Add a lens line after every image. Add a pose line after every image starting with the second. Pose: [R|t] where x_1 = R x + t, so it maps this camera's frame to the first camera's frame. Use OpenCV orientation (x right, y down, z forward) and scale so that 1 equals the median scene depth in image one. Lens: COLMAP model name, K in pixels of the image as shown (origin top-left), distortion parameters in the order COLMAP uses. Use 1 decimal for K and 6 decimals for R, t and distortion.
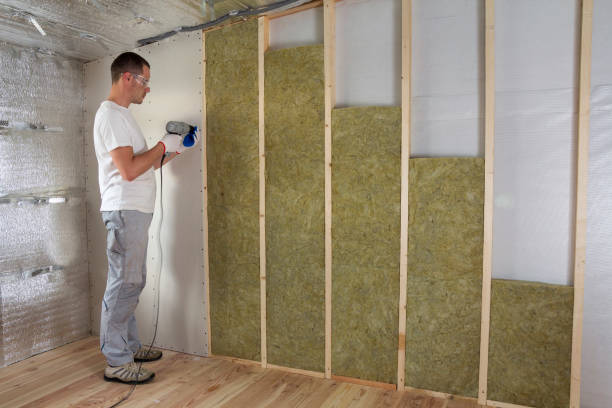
lens RADIAL K [[494.1, 0, 303.8], [0, 494.1, 203.3], [0, 0, 1]] dist [-0.102005, 0.080078]
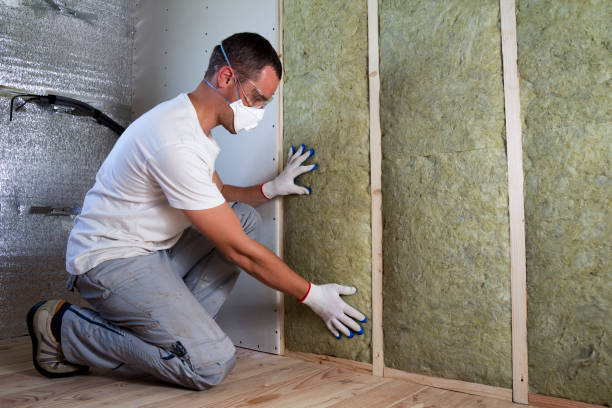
lens RADIAL K [[494.1, 0, 306.3], [0, 494.1, 202.9], [0, 0, 1]] dist [-0.102005, 0.080078]
pose [[0.960421, -0.018503, -0.277937, -0.011090], [-0.015424, 0.992728, -0.119387, 0.230886], [0.278125, 0.118948, 0.953151, 0.506638]]
